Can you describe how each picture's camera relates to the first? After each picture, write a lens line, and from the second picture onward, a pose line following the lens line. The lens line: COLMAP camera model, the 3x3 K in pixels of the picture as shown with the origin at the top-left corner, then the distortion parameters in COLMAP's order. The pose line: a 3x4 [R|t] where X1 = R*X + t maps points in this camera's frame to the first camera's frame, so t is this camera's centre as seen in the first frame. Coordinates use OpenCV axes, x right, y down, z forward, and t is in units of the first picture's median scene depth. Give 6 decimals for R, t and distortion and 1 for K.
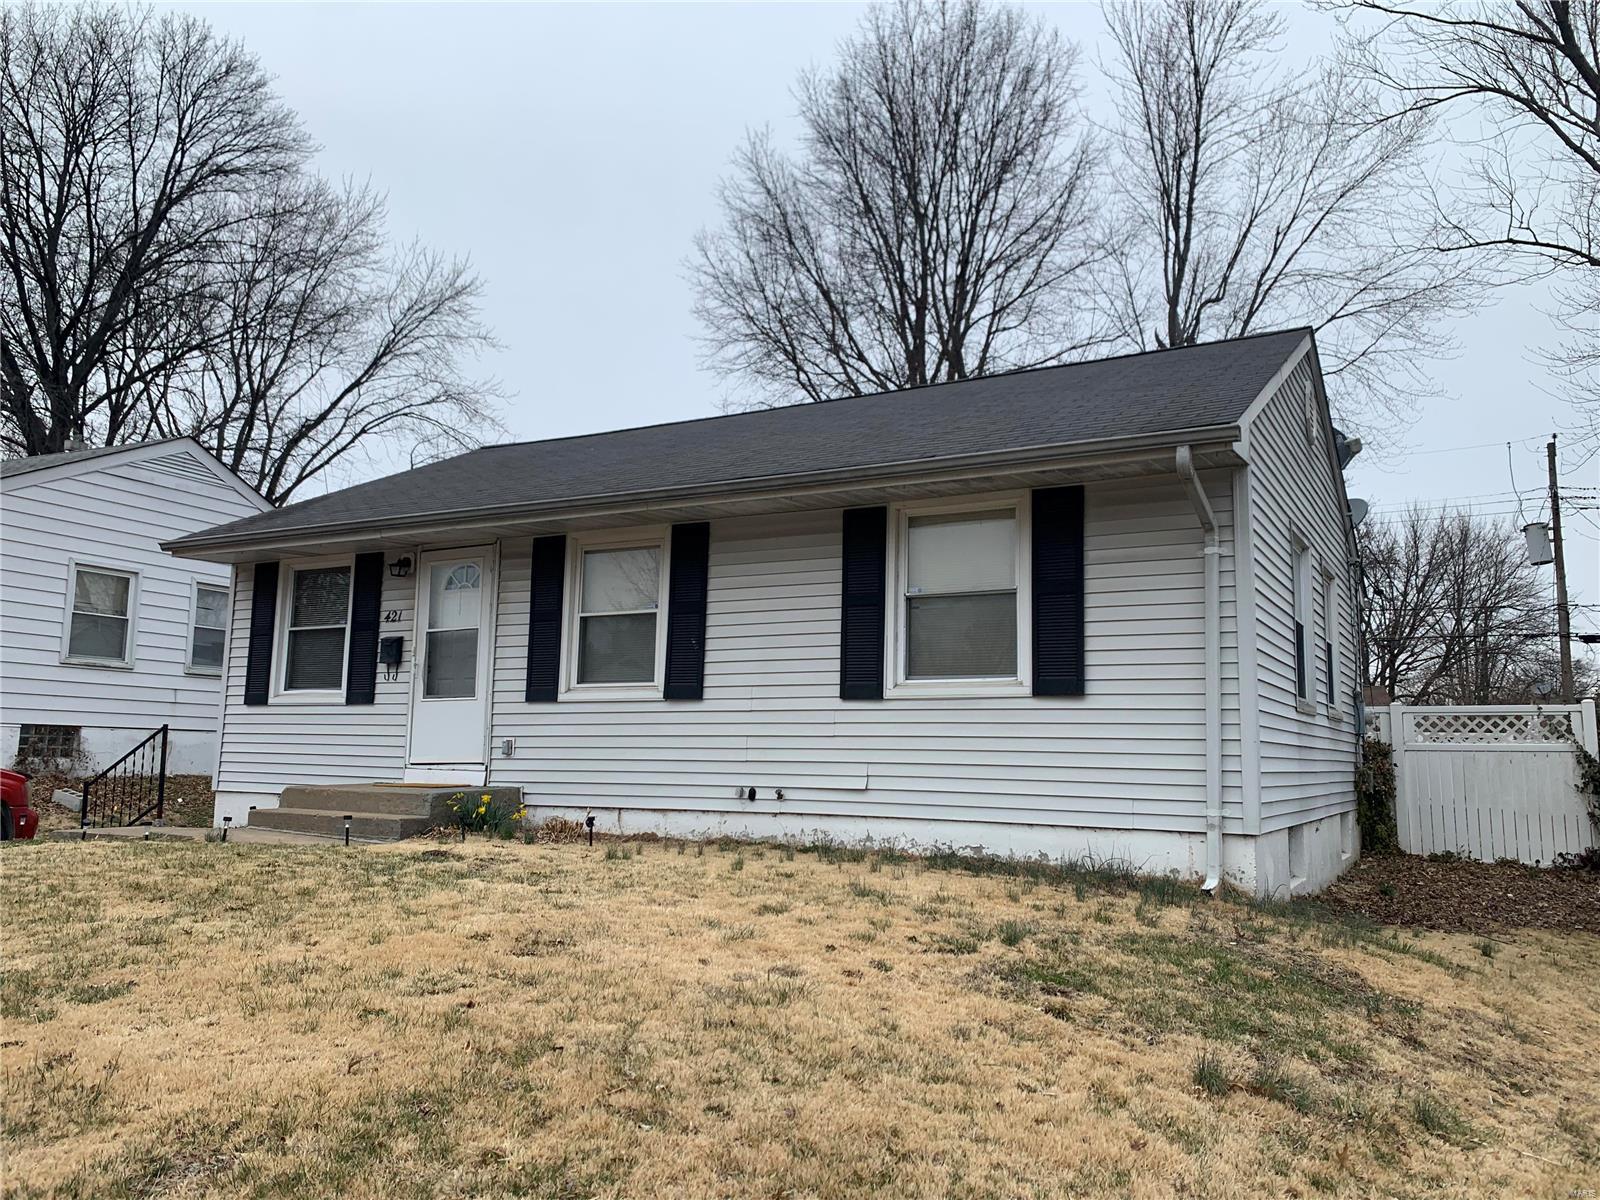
lens RADIAL K [[1212.5, 0, 802.6], [0, 1212.5, 607.8], [0, 0, 1]] dist [0.048097, -0.055299]
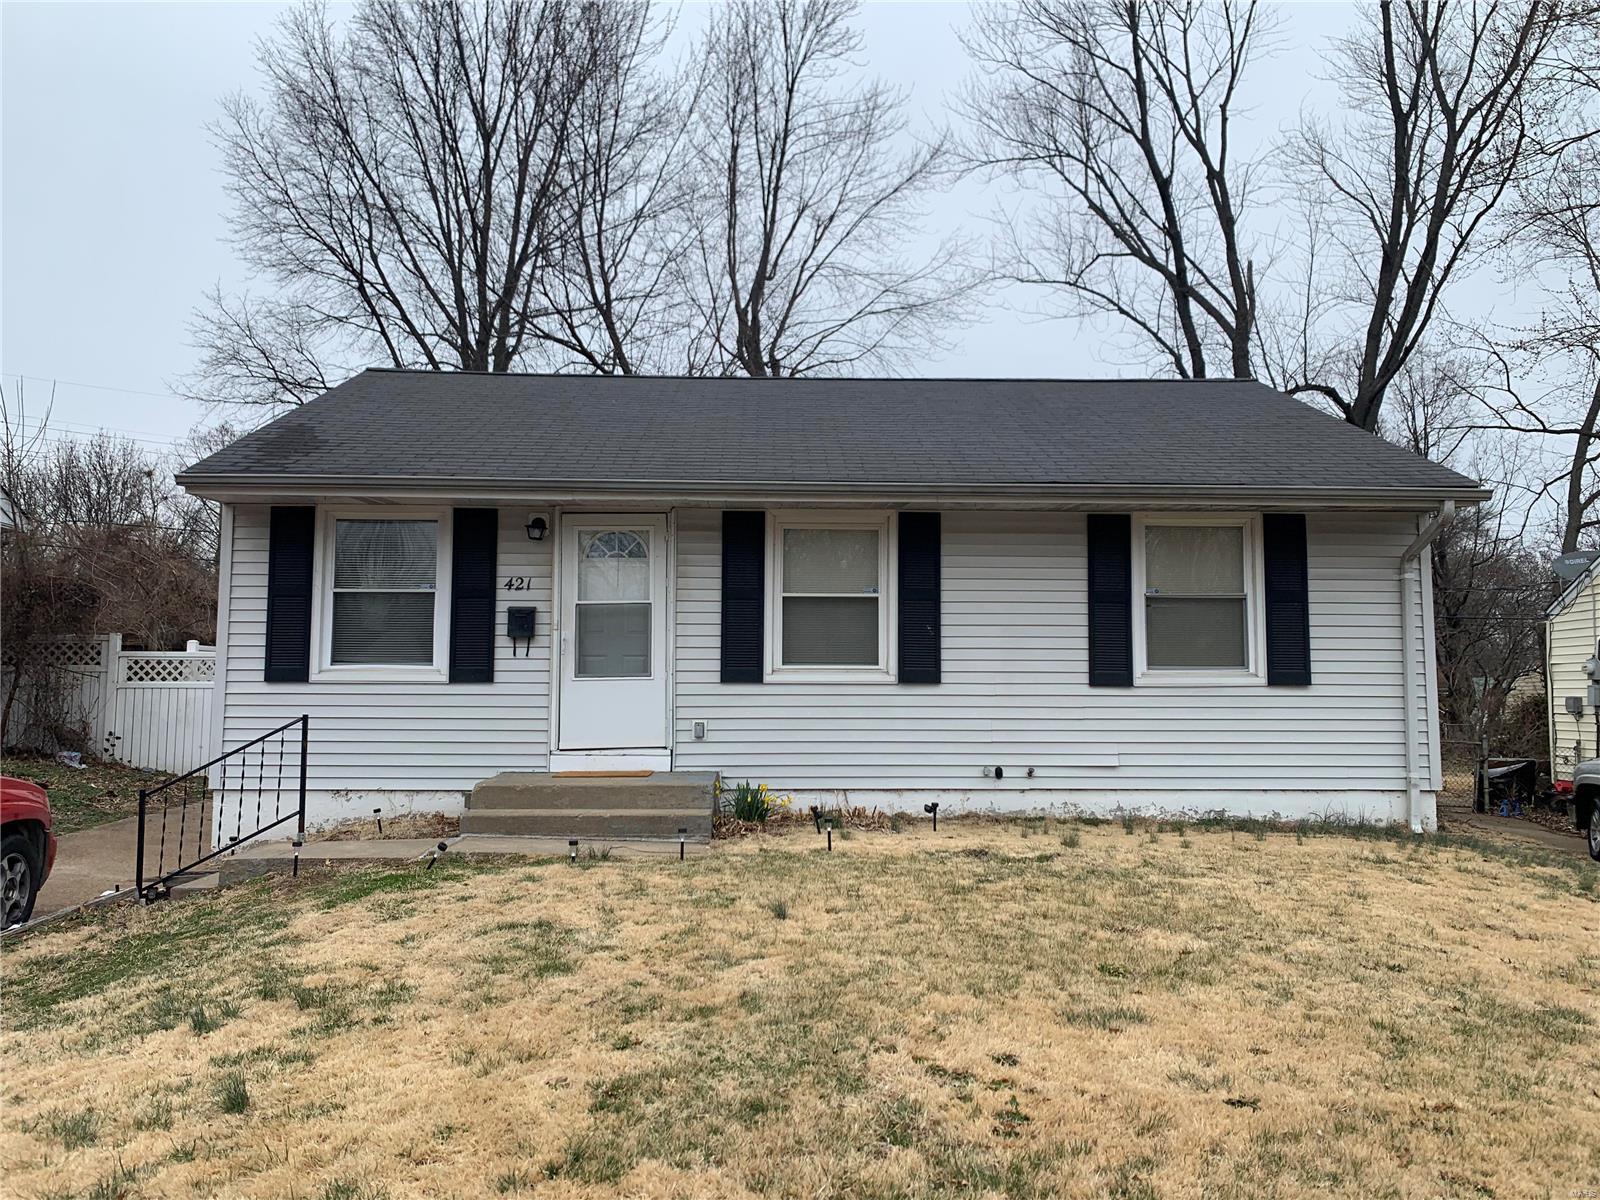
lens RADIAL K [[1212.5, 0, 794.2], [0, 1212.5, 594.7], [0, 0, 1]] dist [0.048097, -0.055299]
pose [[0.864151, 0.029601, 0.502362, -0.711548], [-0.051969, 0.998180, 0.030580, -0.026063], [-0.500542, -0.052533, 0.864117, 0.161088]]
